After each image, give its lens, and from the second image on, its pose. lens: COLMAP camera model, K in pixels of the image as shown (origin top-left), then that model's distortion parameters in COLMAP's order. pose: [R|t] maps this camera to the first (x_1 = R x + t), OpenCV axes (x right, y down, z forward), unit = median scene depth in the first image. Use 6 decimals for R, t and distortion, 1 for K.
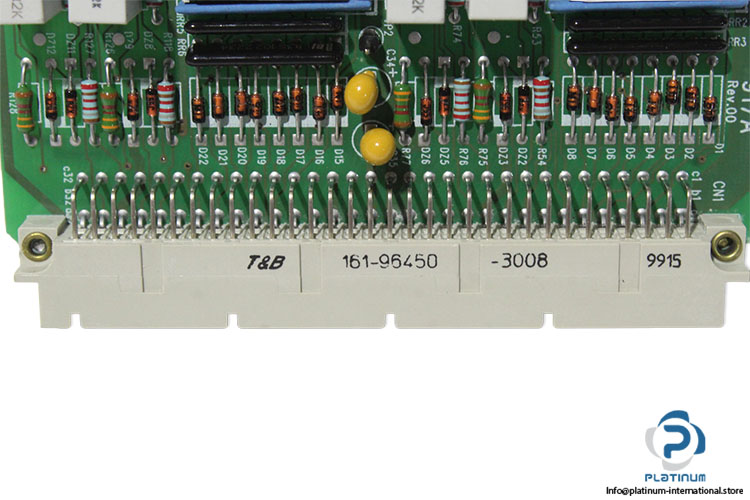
lens RADIAL K [[1892.9, 0, 374.6], [0, 1892.9, 249.9], [0, 0, 1]] dist [0.062605, 0.000000]
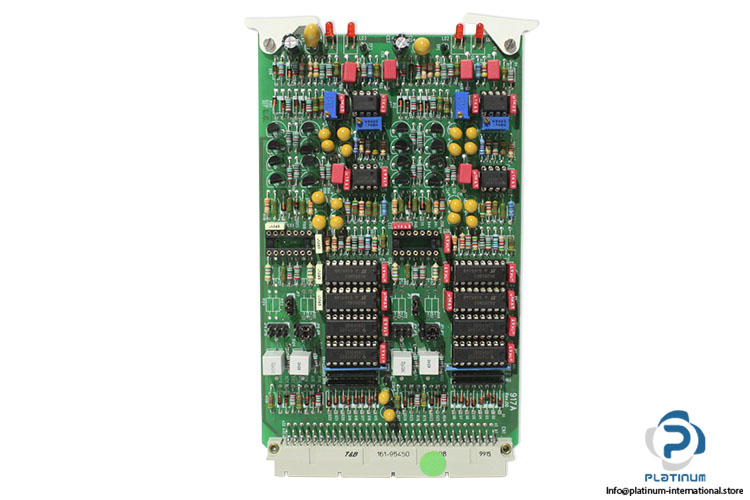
lens RADIAL K [[905.1, 0, 377.5], [0, 905.1, 247.5], [0, 0, 1]] dist [-0.103047, 0.000000]
pose [[0.999984, 0.004715, 0.003116, -0.022127], [-0.003958, 0.977783, -0.209583, -0.014521], [-0.004035, 0.209567, 0.977786, -0.438406]]
